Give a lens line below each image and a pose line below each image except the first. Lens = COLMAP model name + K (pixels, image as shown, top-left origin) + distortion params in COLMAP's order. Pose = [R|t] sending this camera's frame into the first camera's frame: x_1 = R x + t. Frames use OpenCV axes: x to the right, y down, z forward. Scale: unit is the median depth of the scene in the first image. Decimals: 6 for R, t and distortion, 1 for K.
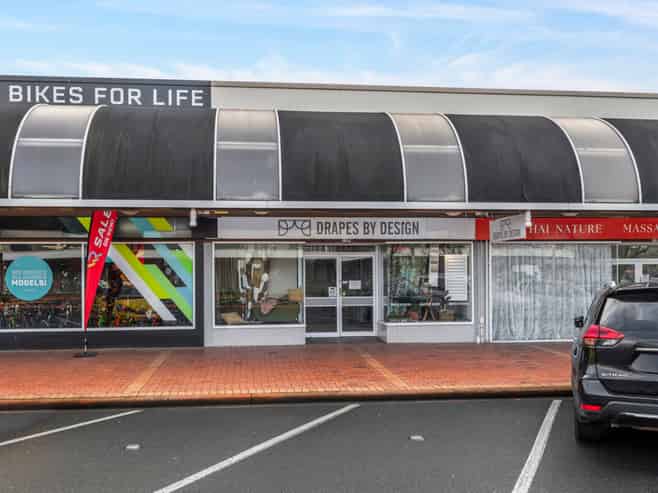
lens RADIAL K [[460.3, 0, 329.0], [0, 460.3, 246.5], [0, 0, 1]] dist [0.000428, 0.000244]
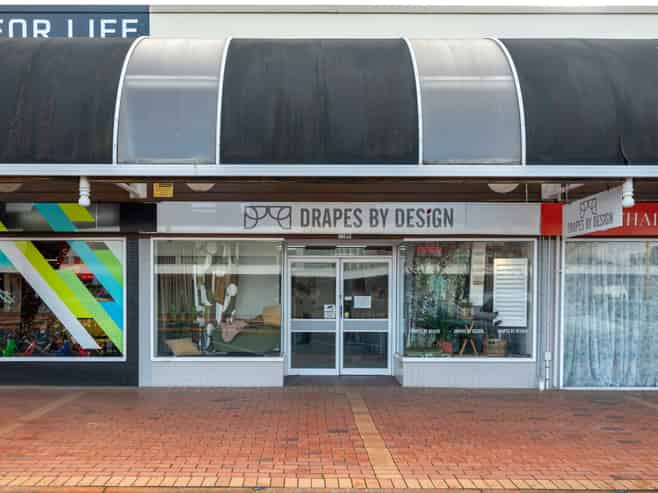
lens RADIAL K [[516.3, 0, 329.3], [0, 516.3, 287.2], [0, 0, 1]] dist [0.001404, -0.000305]
pose [[0.995548, 0.006584, -0.094021, 0.087663], [-0.002436, 0.999021, 0.044169, 0.028457], [0.094219, -0.043744, 0.994590, 0.232898]]
